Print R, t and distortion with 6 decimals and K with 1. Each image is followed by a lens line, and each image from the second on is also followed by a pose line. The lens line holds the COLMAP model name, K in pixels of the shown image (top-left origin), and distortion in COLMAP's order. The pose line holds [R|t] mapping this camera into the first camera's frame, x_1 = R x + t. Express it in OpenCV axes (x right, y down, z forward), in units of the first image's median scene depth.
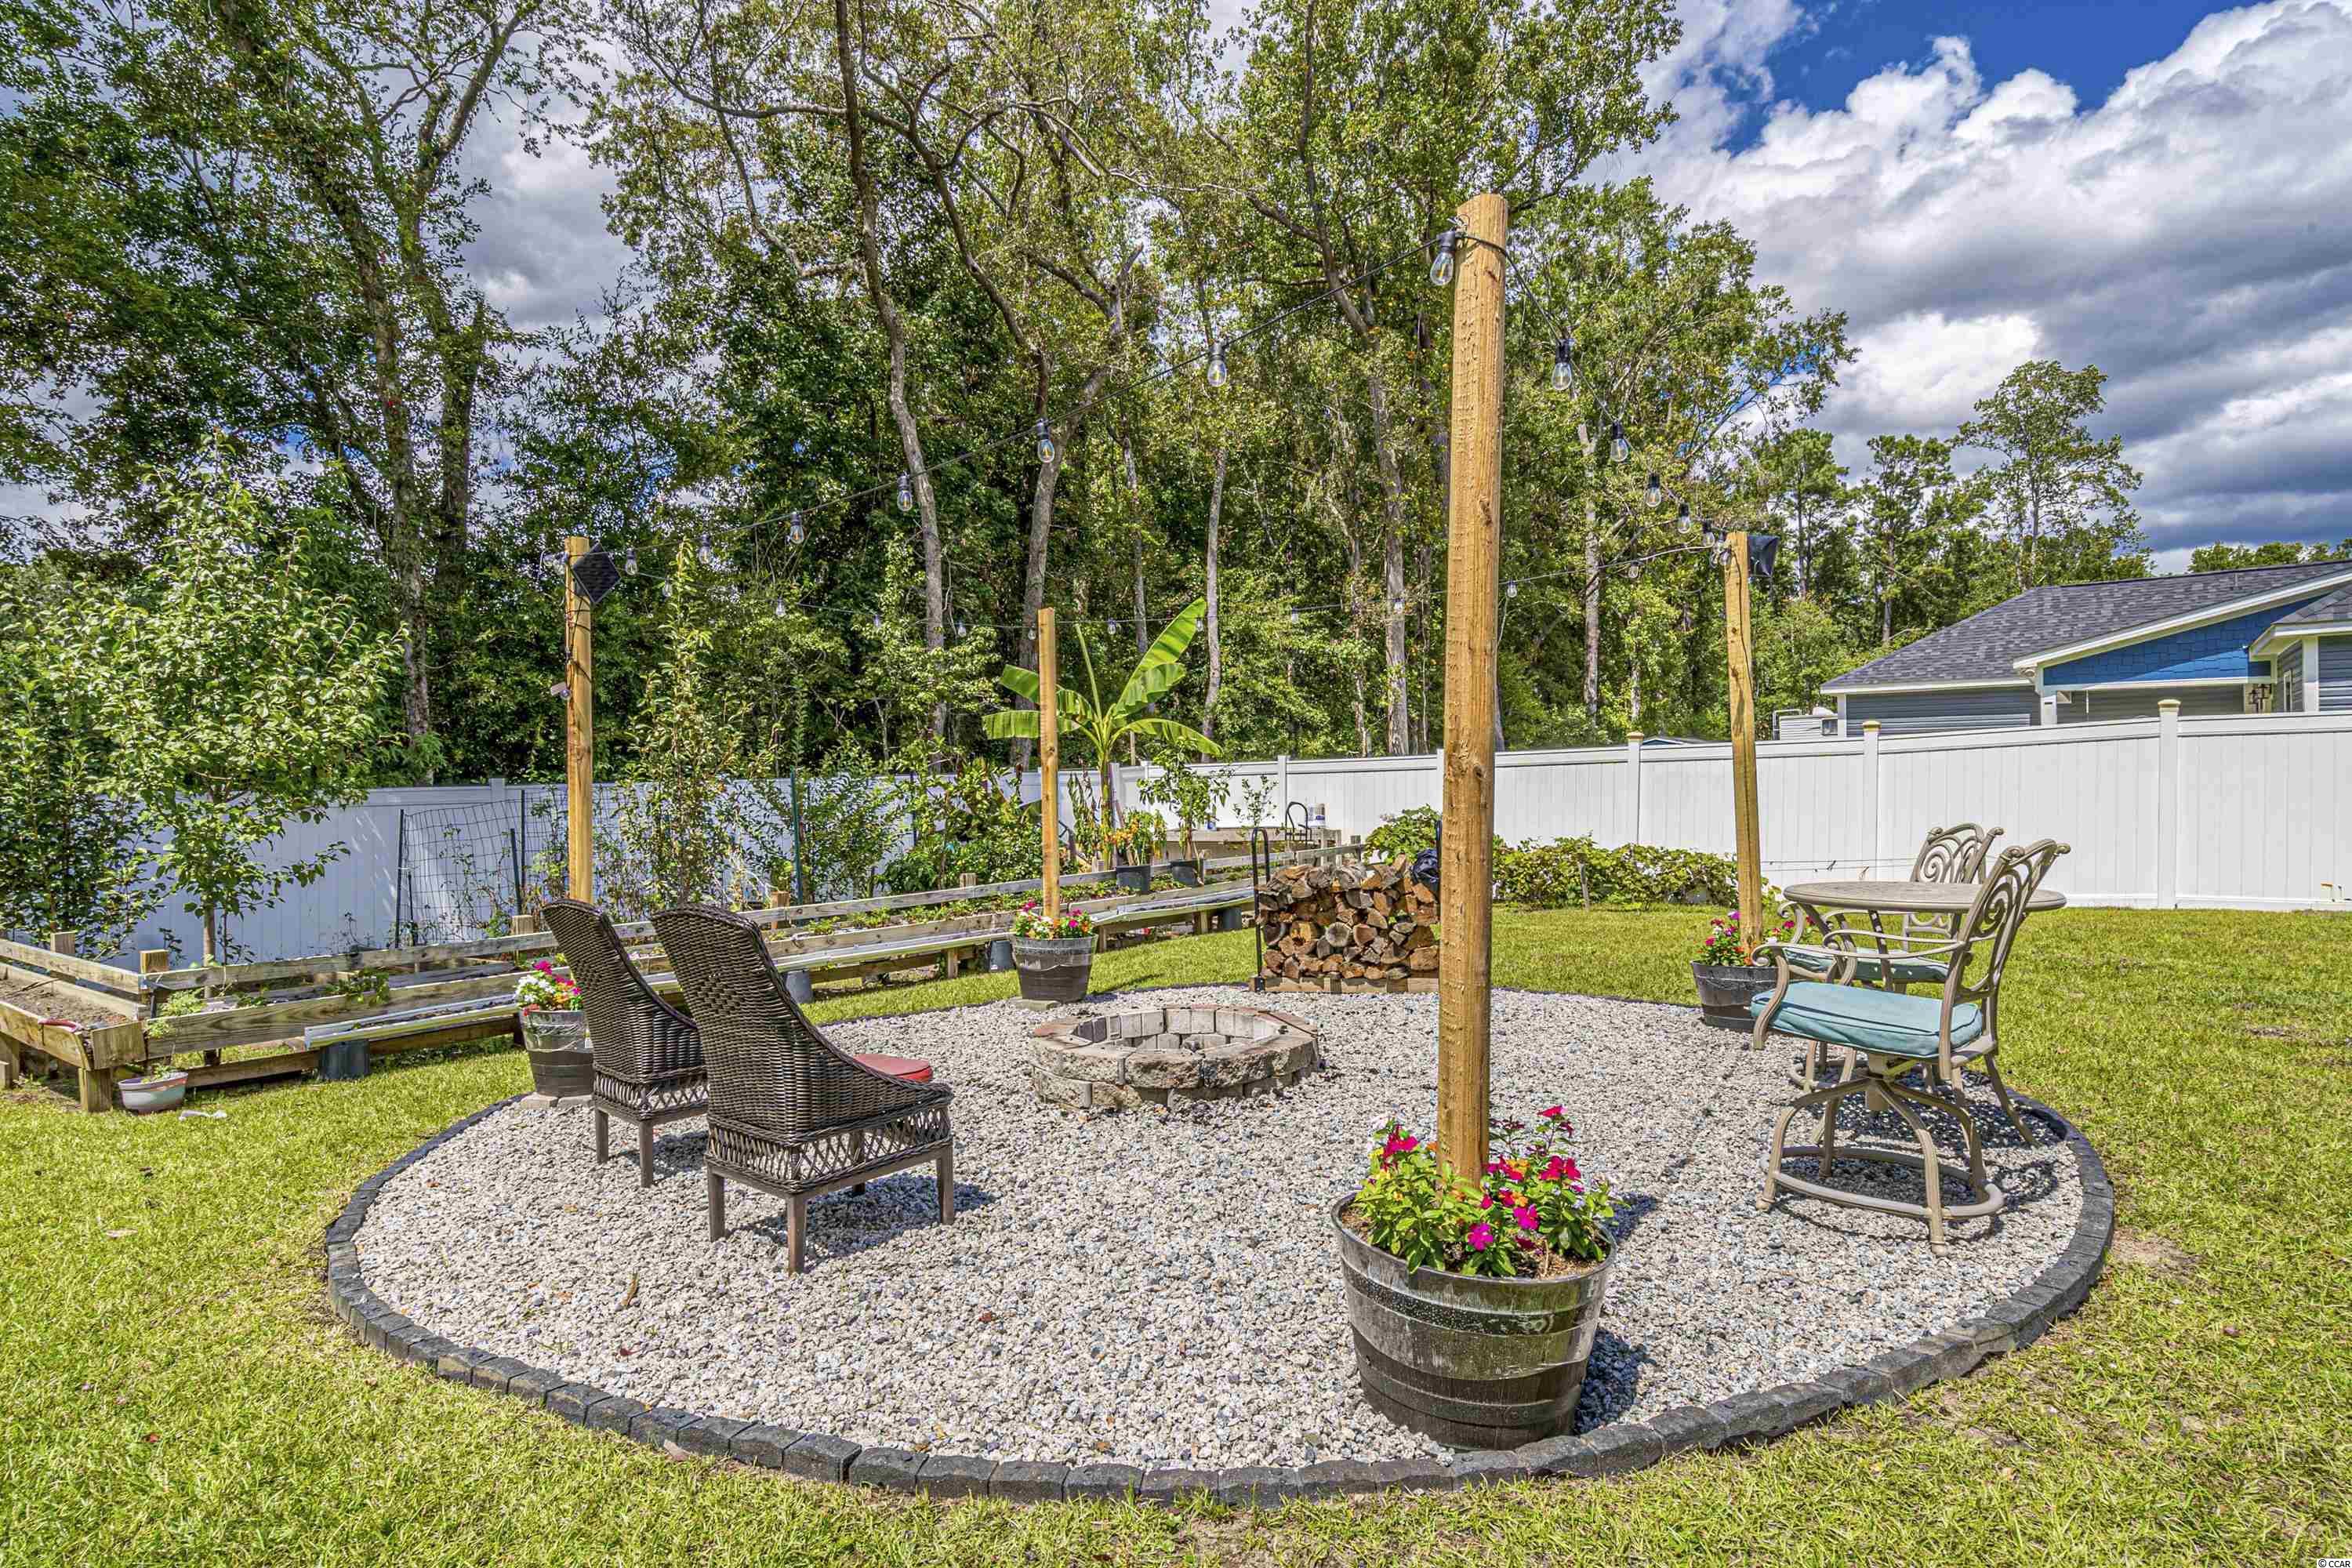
lens RADIAL K [[1240.0, 0, 1166.7], [0, 1240.0, 779.0], [0, 0, 1]] dist [0.001830, 0.000297]
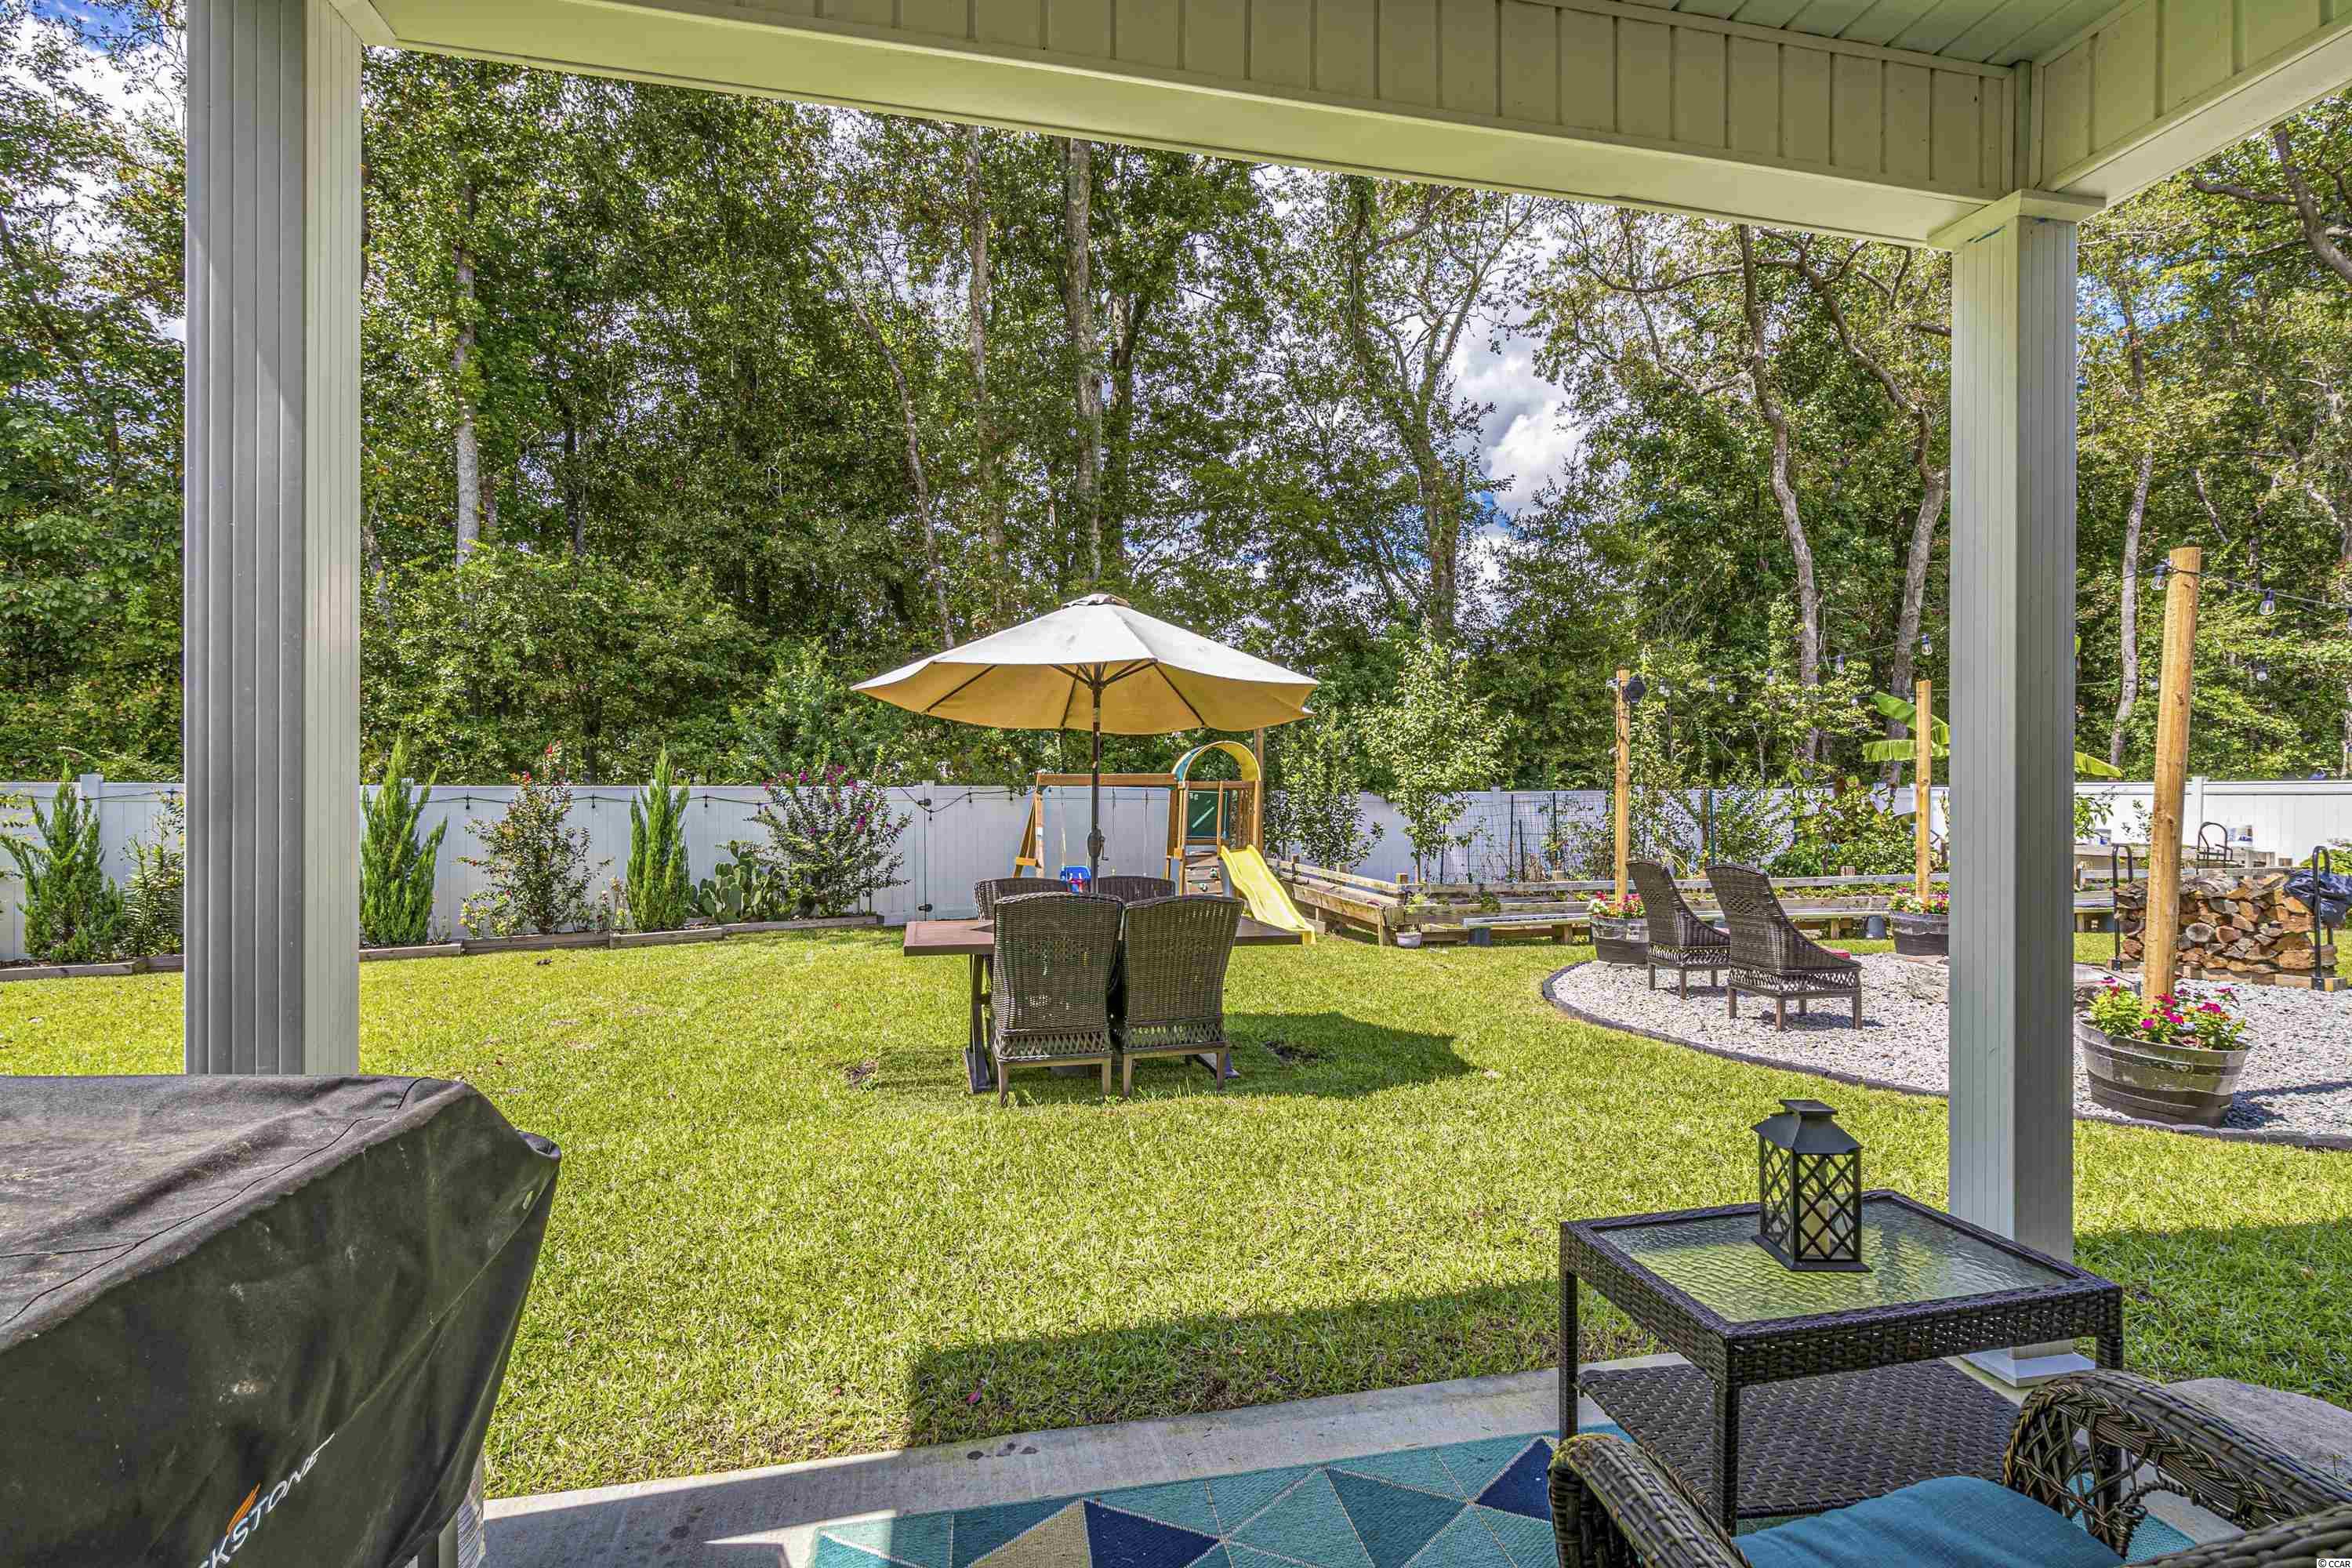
lens RADIAL K [[1056.9, 0, 1181.9], [0, 1056.9, 788.4], [0, 0, 1]] dist [-0.001309, 0.000398]
pose [[0.761812, 0.020925, -0.647460, 0.015238], [-0.015302, 0.999781, 0.014307, -0.007183], [0.647617, -0.000992, 0.761965, -0.173079]]
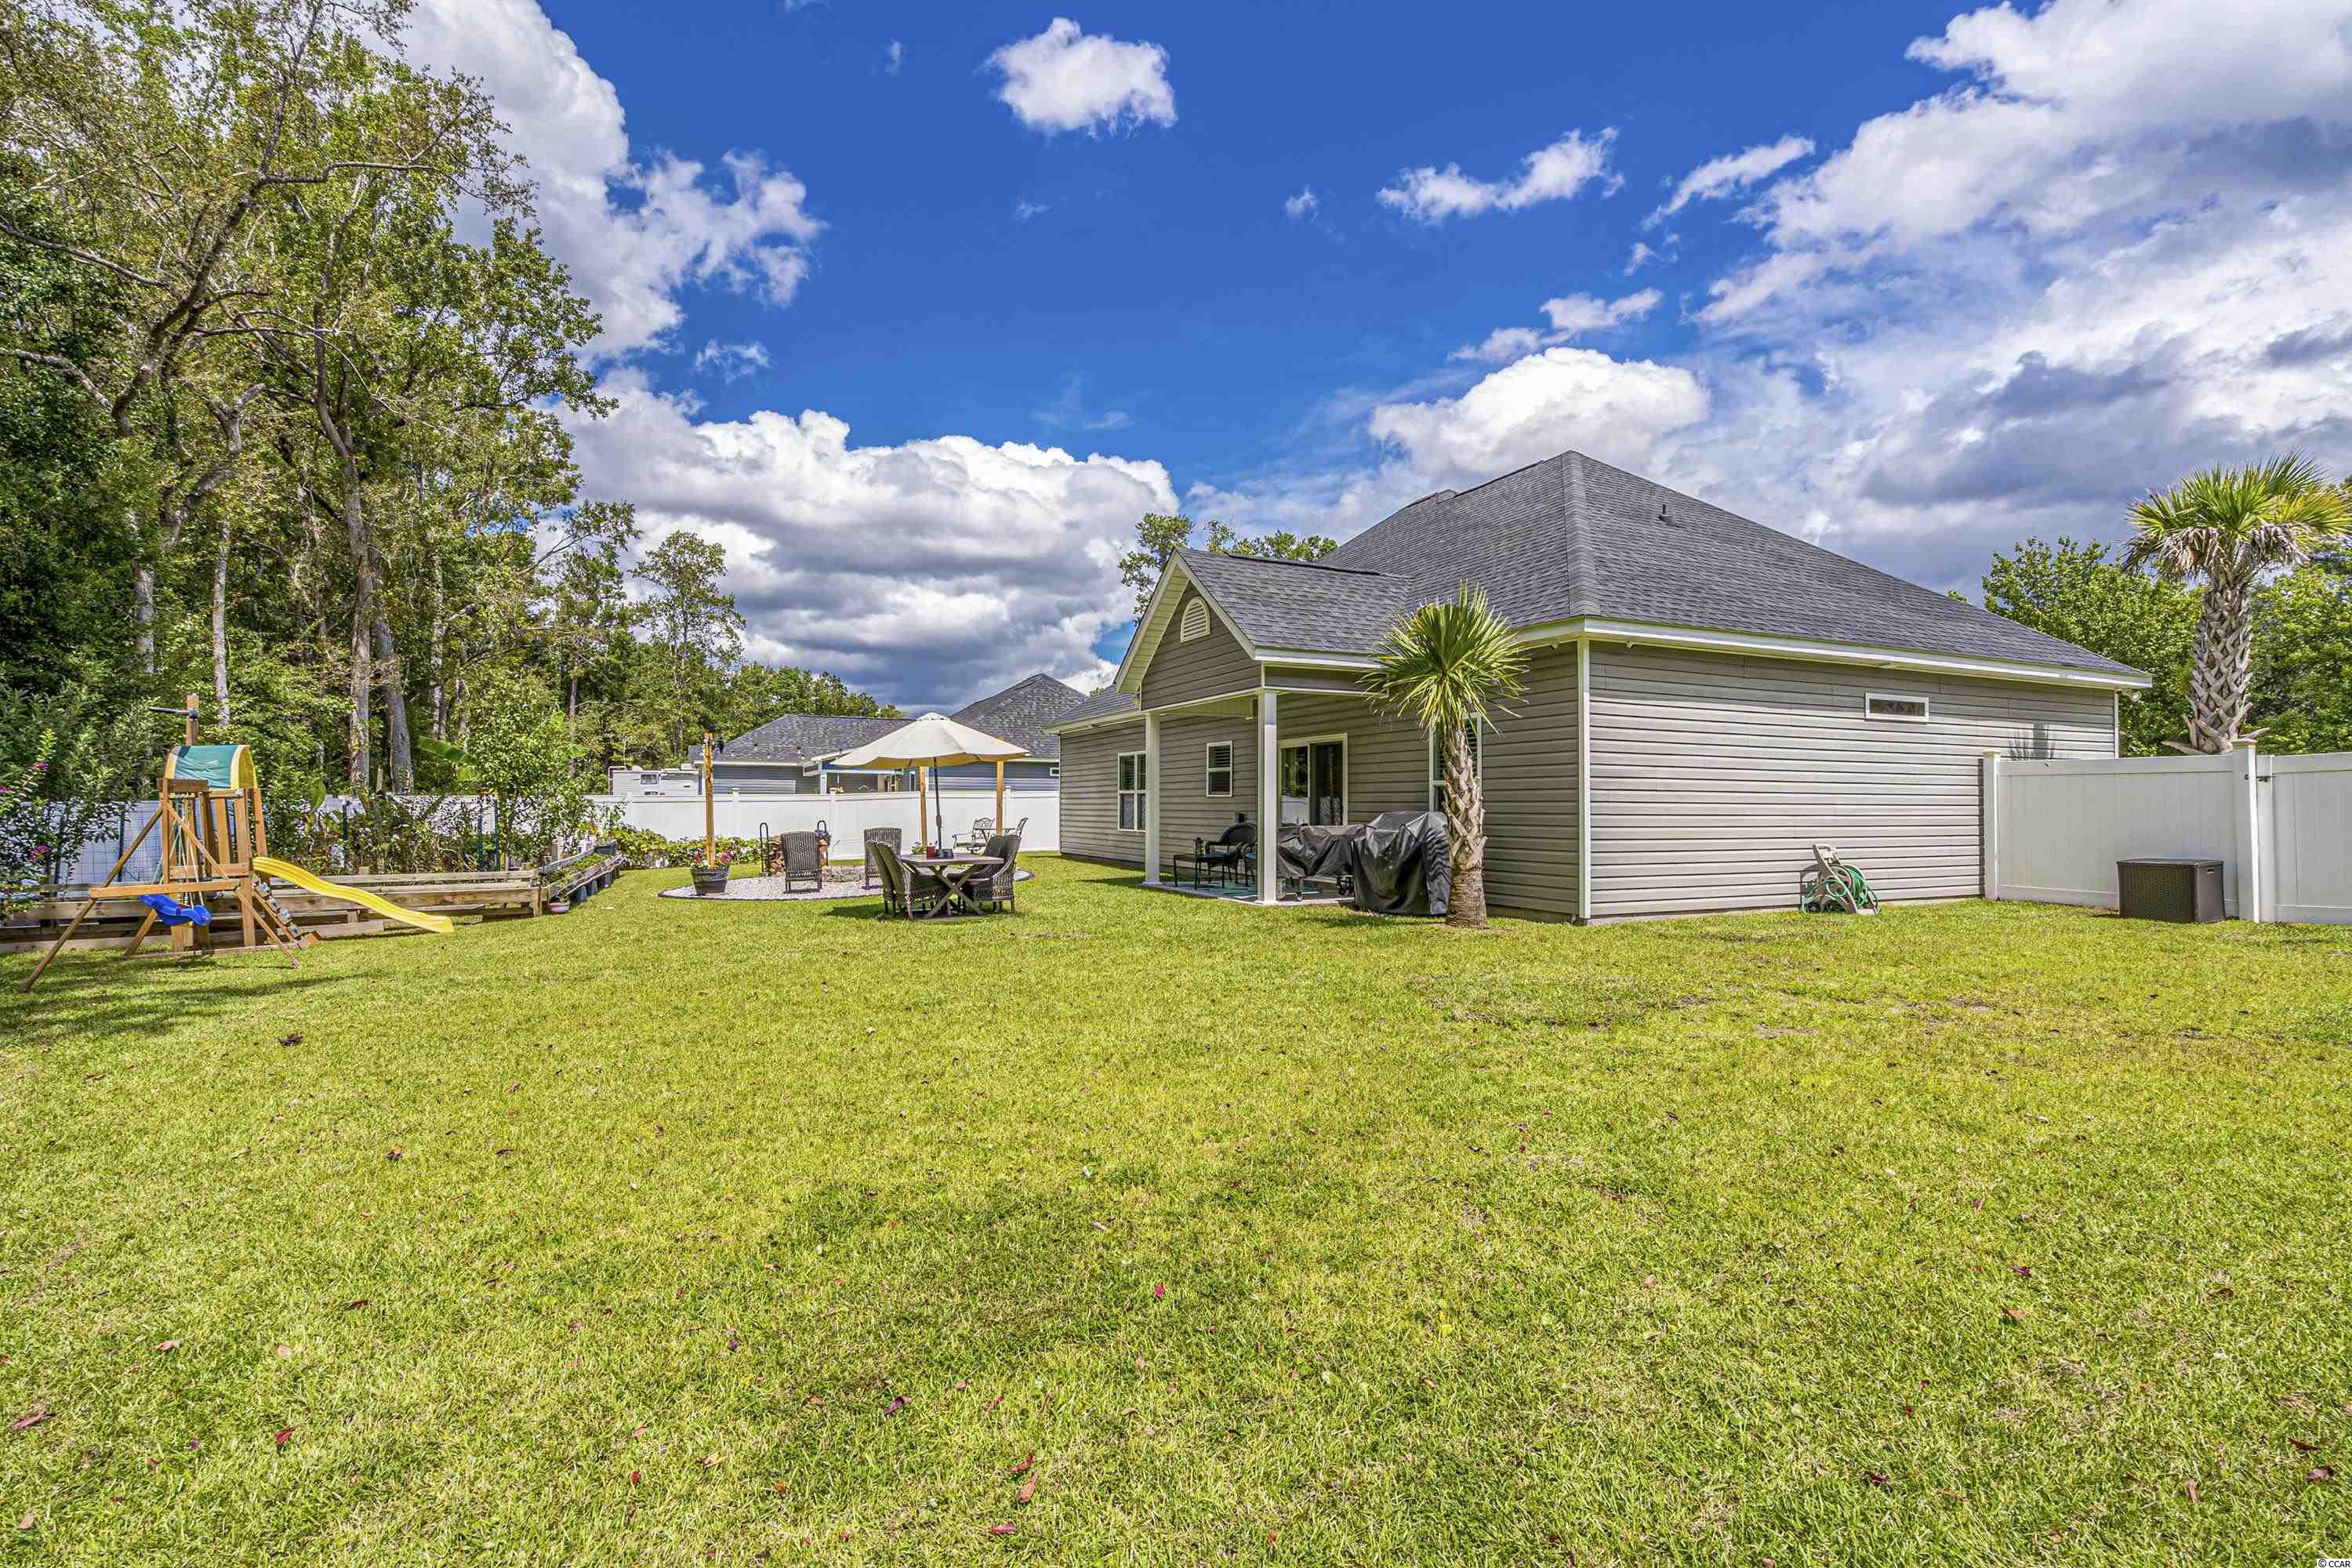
lens RADIAL K [[1081.3, 0, 1171.8], [0, 1081.3, 784.5], [0, 0, 1]] dist [-0.000307, 0.000247]
pose [[0.455260, 0.035631, 0.889645, -0.665738], [-0.010661, 0.999345, -0.034569, 0.009756], [-0.890295, 0.006253, 0.455342, -0.390842]]
